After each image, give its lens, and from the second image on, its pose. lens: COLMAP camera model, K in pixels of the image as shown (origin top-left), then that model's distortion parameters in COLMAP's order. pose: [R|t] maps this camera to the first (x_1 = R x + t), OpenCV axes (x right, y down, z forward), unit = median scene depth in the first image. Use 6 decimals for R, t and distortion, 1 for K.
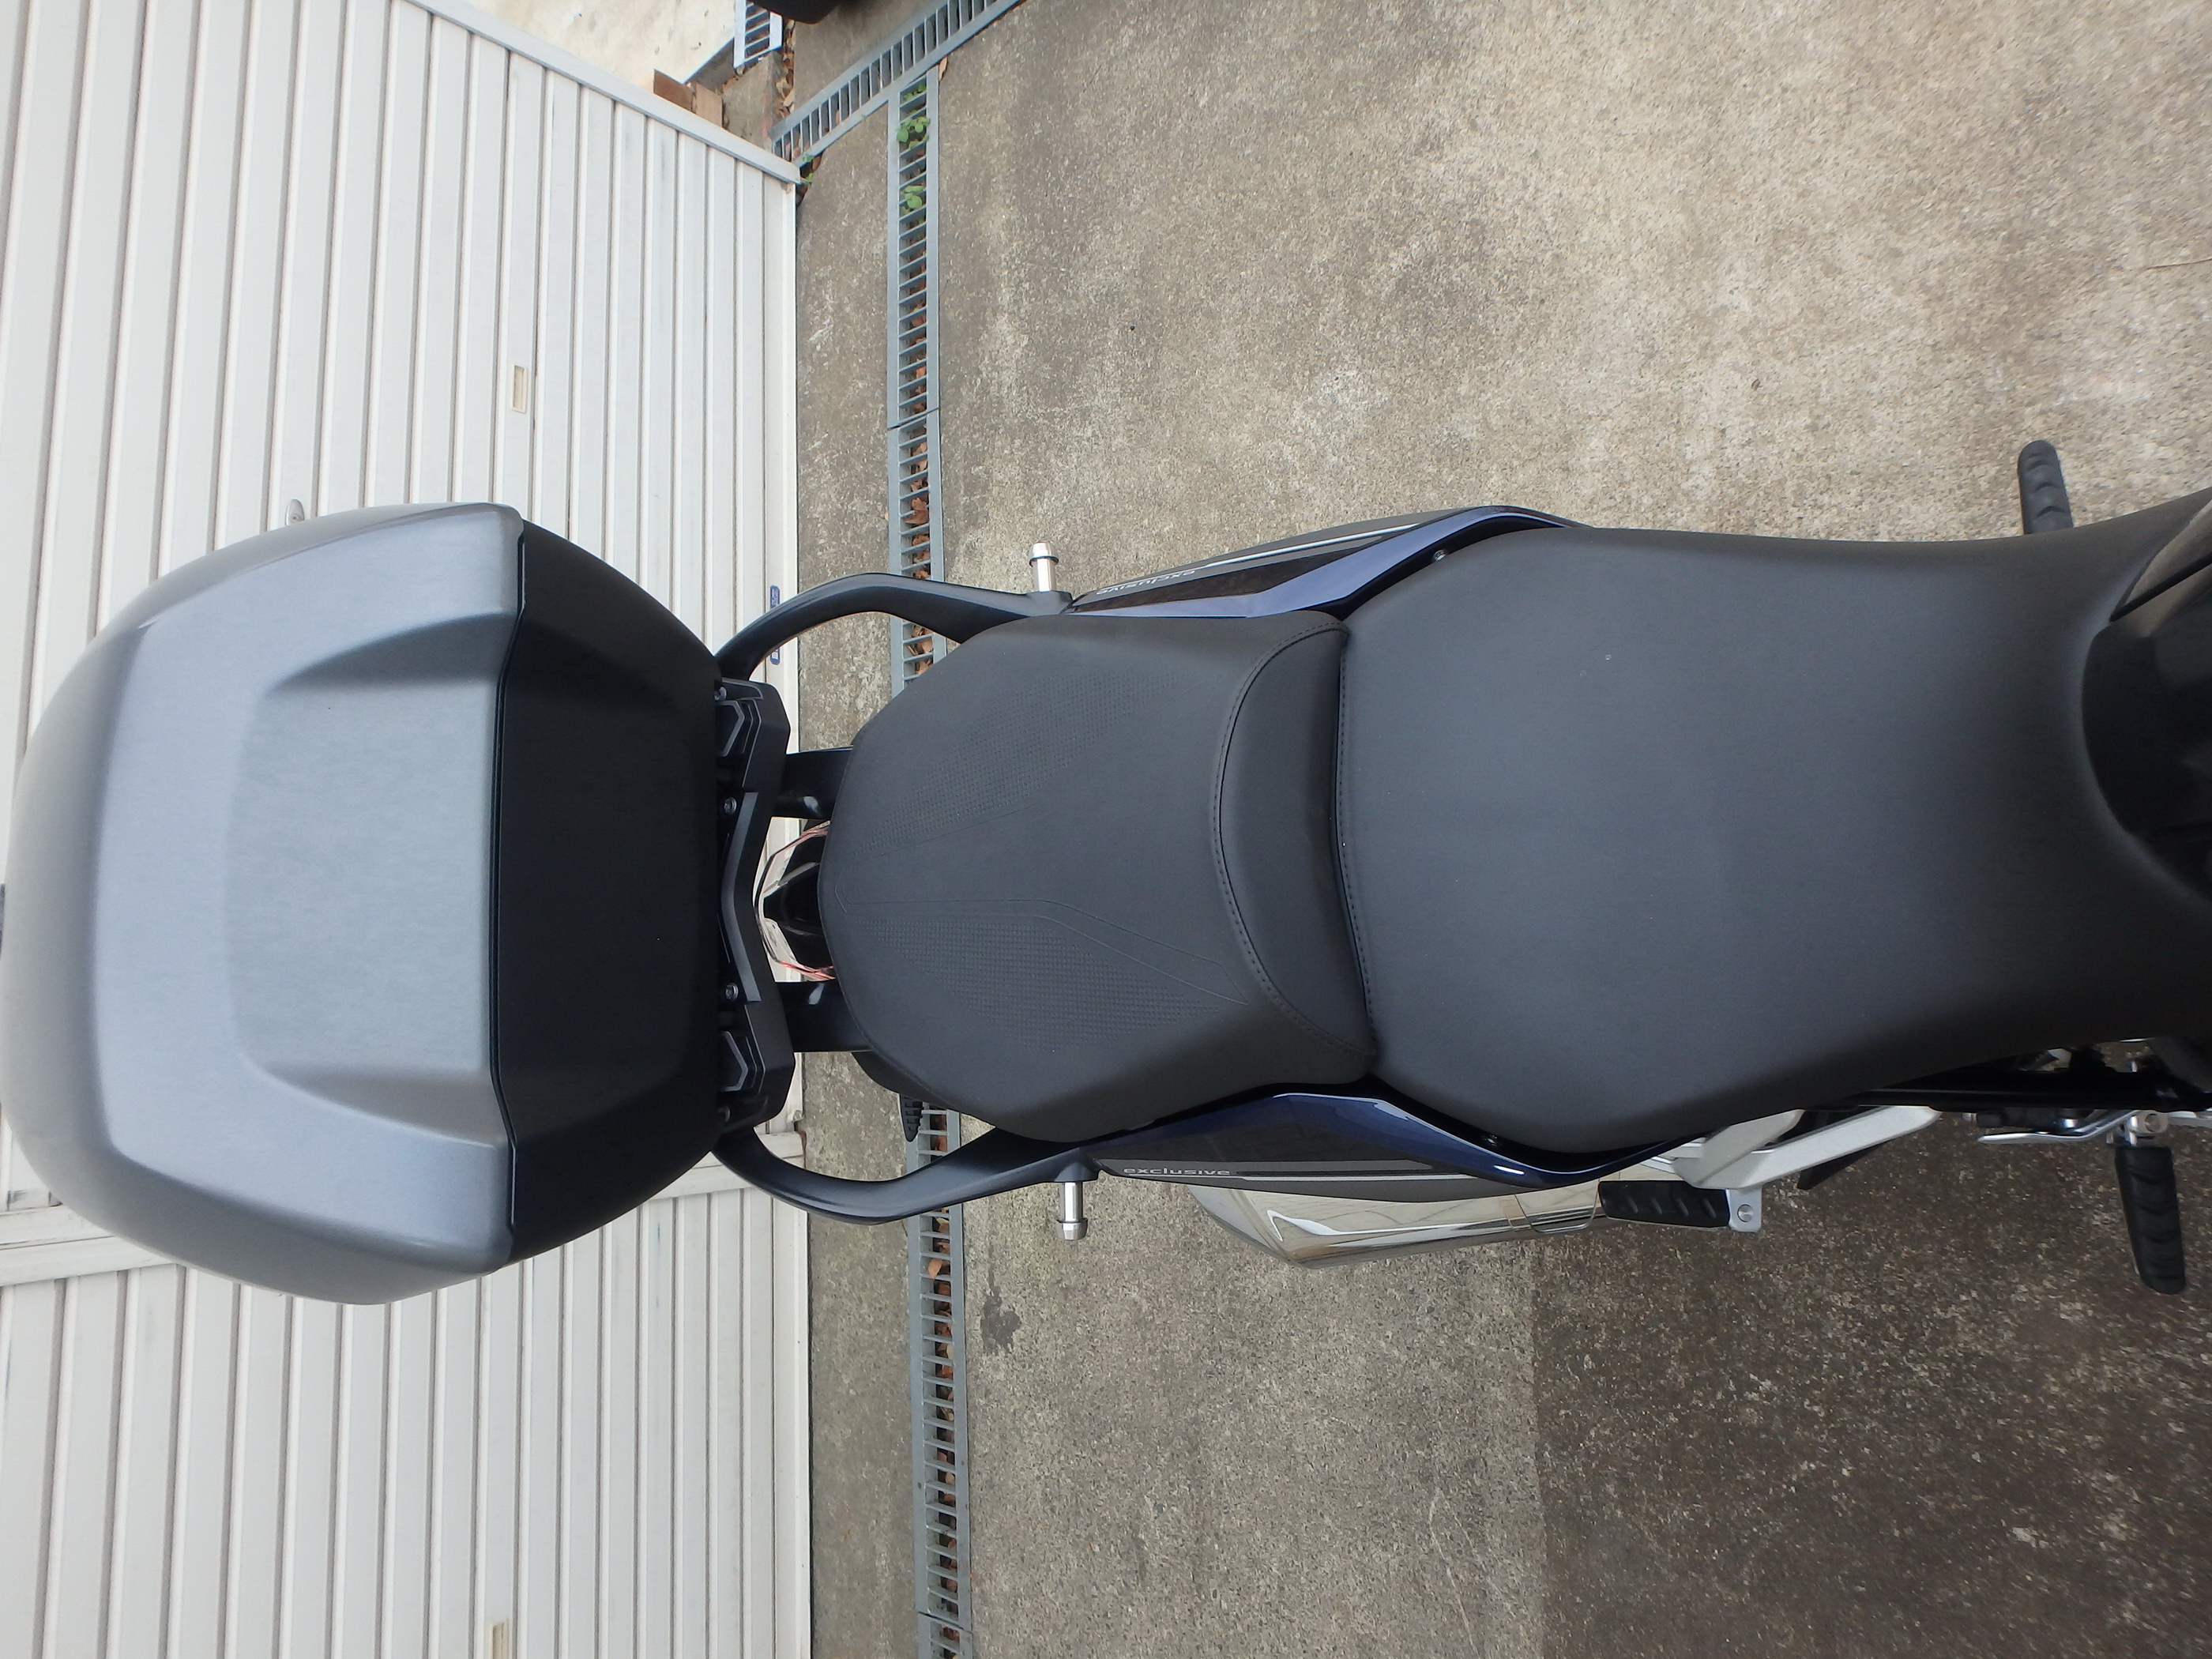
lens RADIAL K [[1372.5, 0, 1111.3], [0, 1372.5, 809.9], [0, 0, 1]] dist [-0.048125, 0.015658]
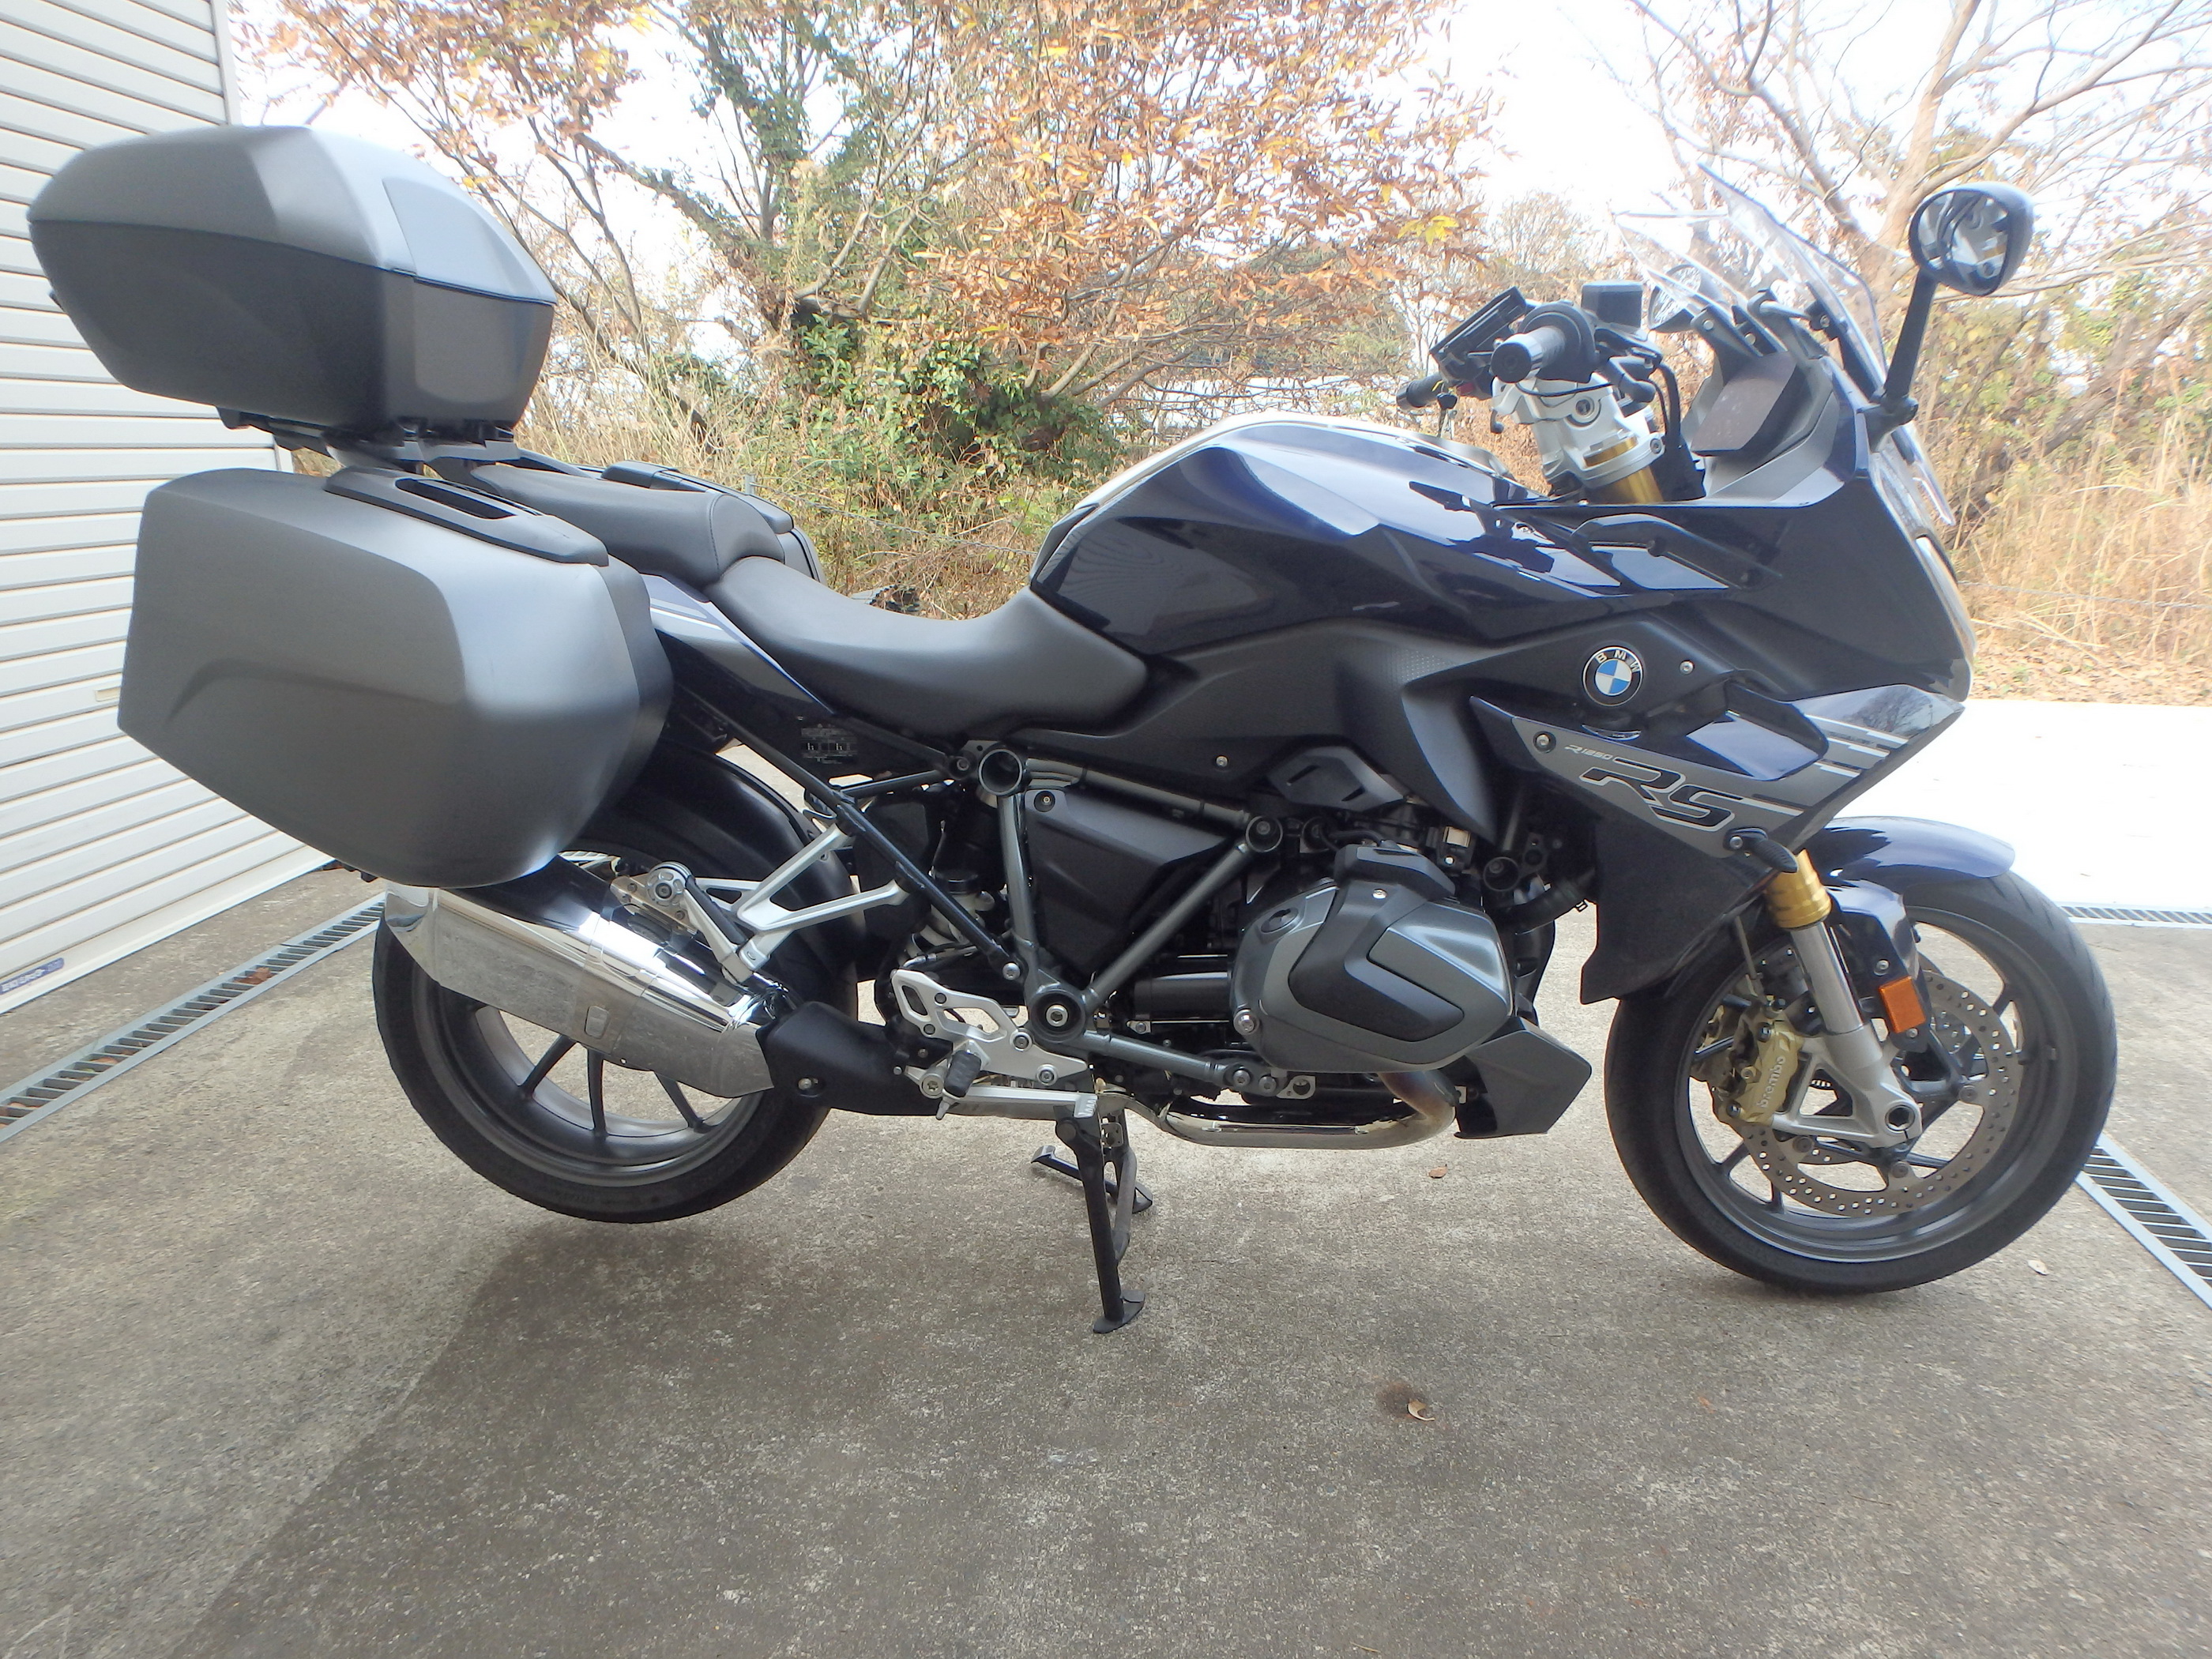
lens RADIAL K [[1372.5, 0, 1120.5], [0, 1372.5, 851.4], [0, 0, 1]] dist [-0.048125, 0.015658]
pose [[0.734696, 0.673021, 0.085233, 0.348644], [-0.204995, 0.340014, -0.917806, 0.987555], [-0.646683, 0.656836, 0.387773, 0.034676]]
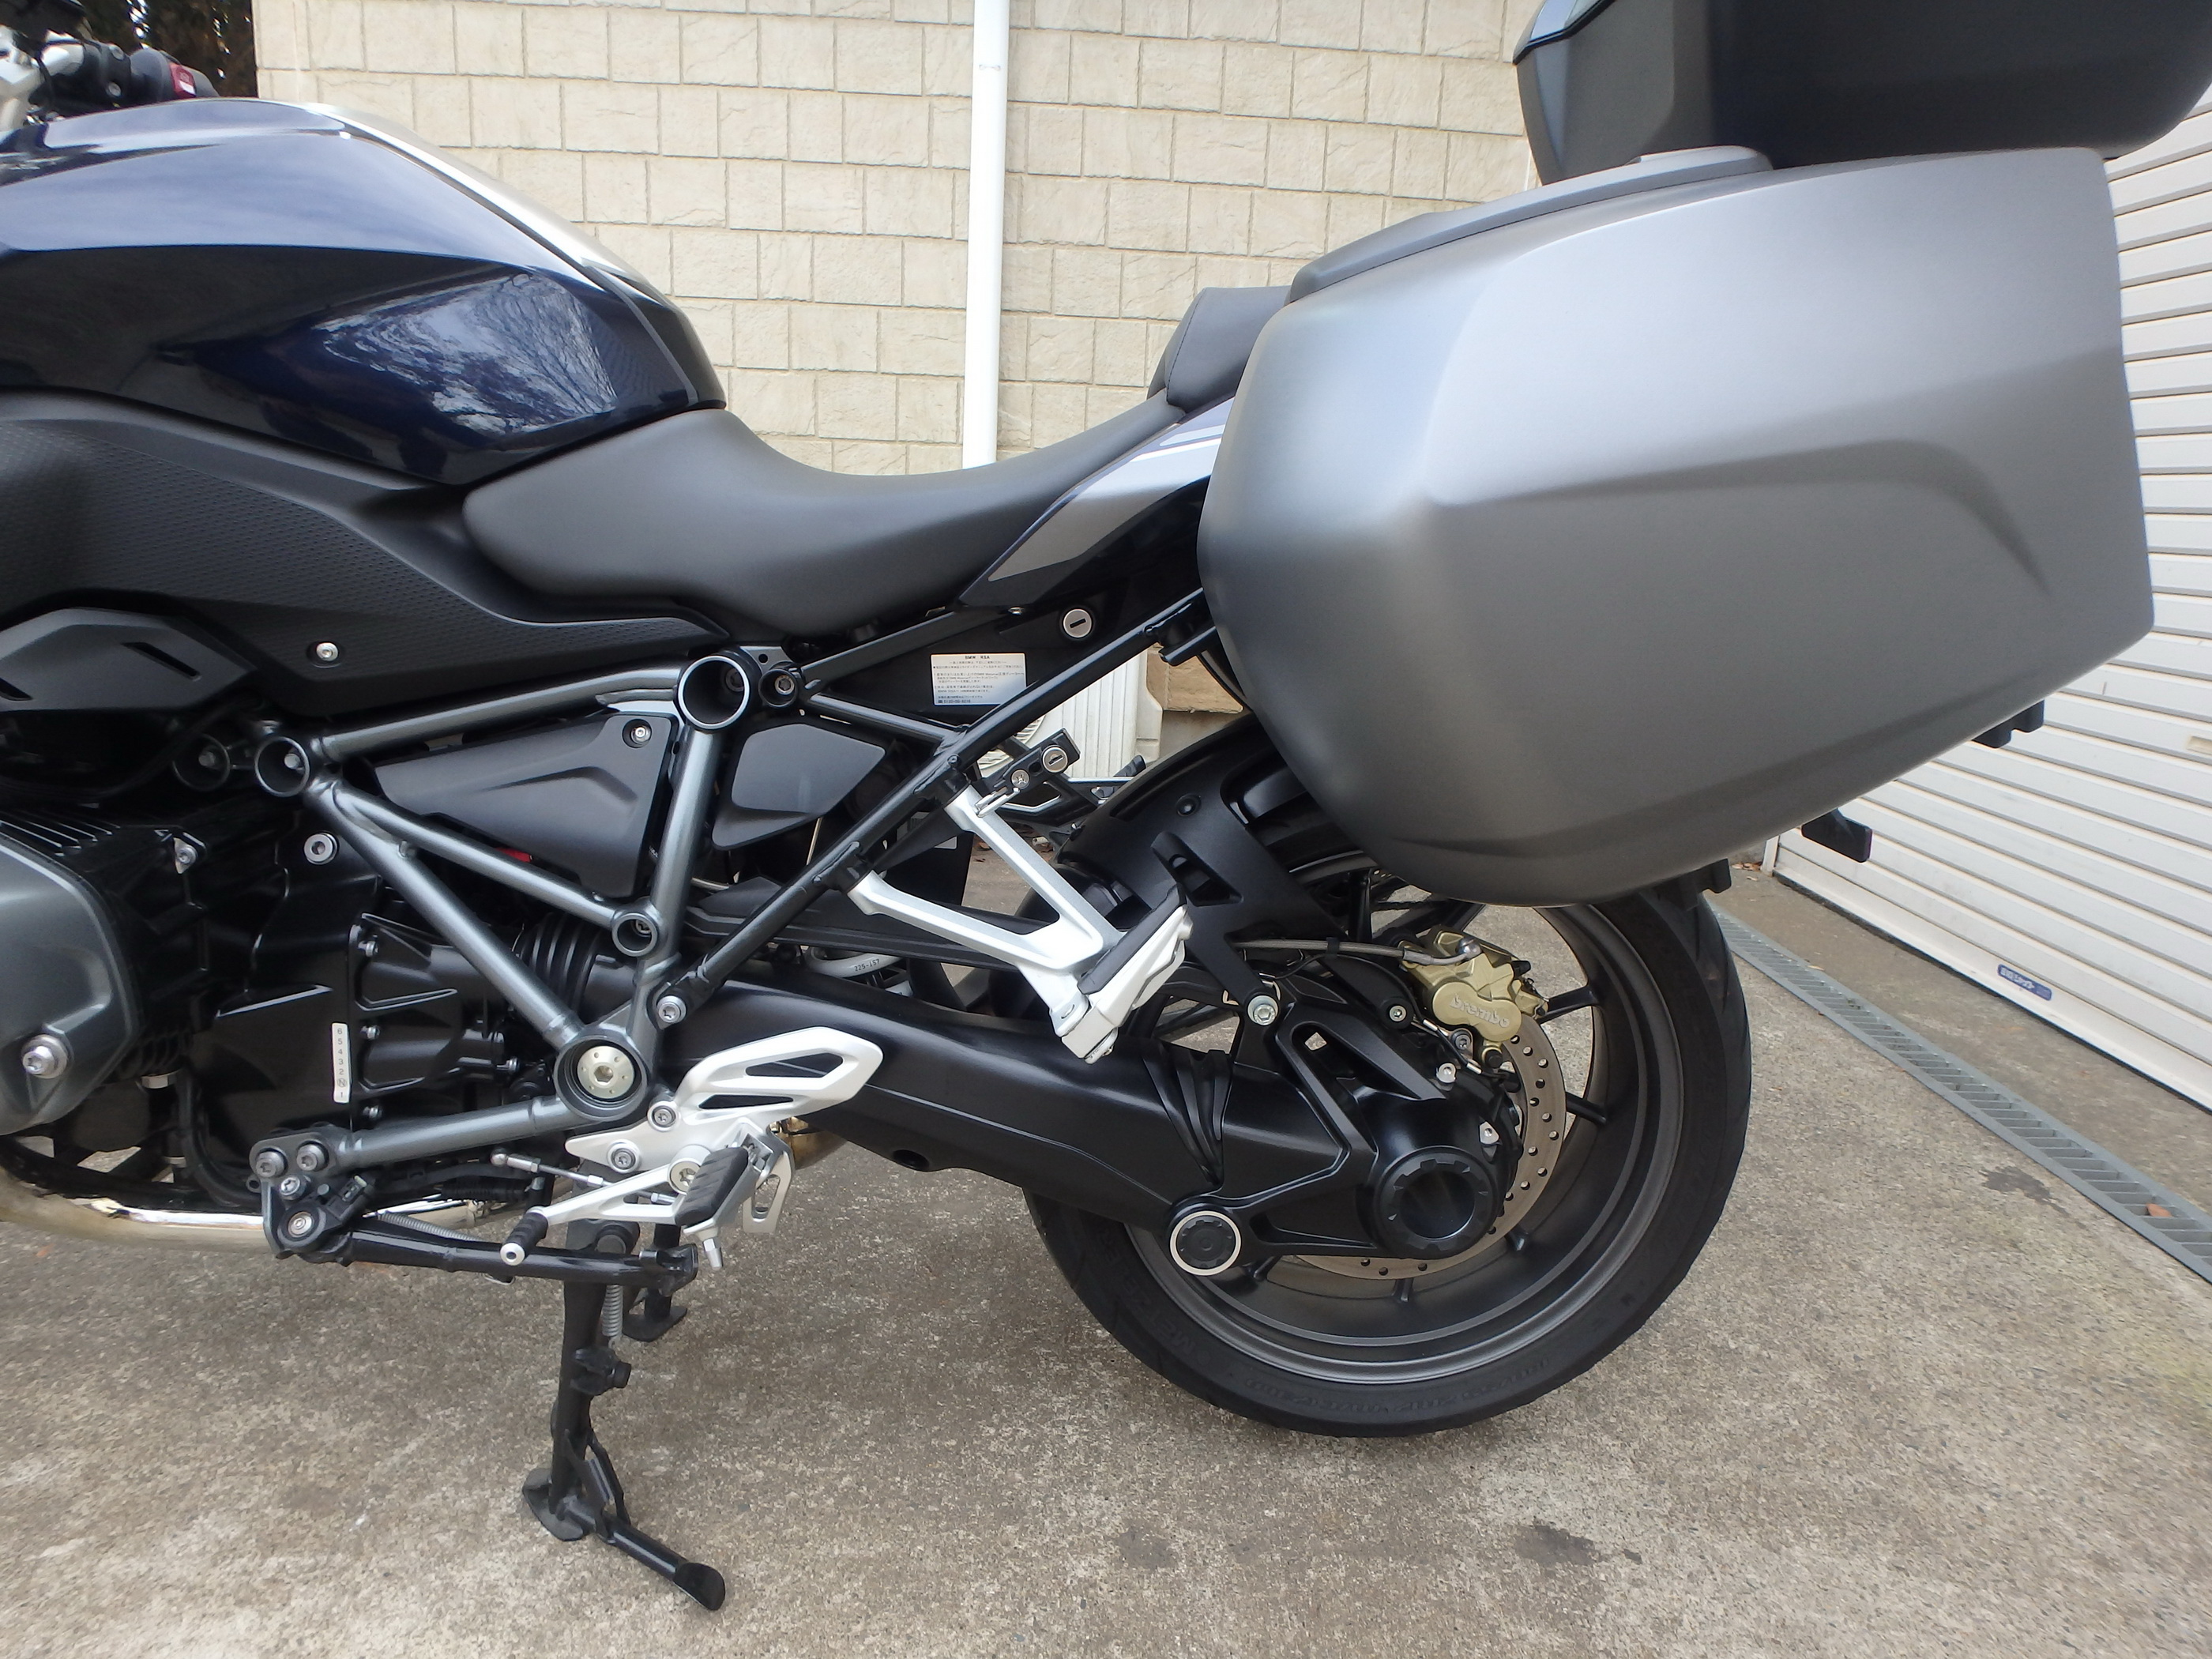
lens RADIAL K [[1372.5, 0, 1132.2], [0, 1372.5, 817.6], [0, 0, 1]] dist [-0.048125, 0.015658]
pose [[-0.776709, 0.609808, 0.157663, 0.109637], [0.081952, -0.150344, 0.985231, -0.669329], [0.624505, 0.778159, 0.066799, 0.580140]]
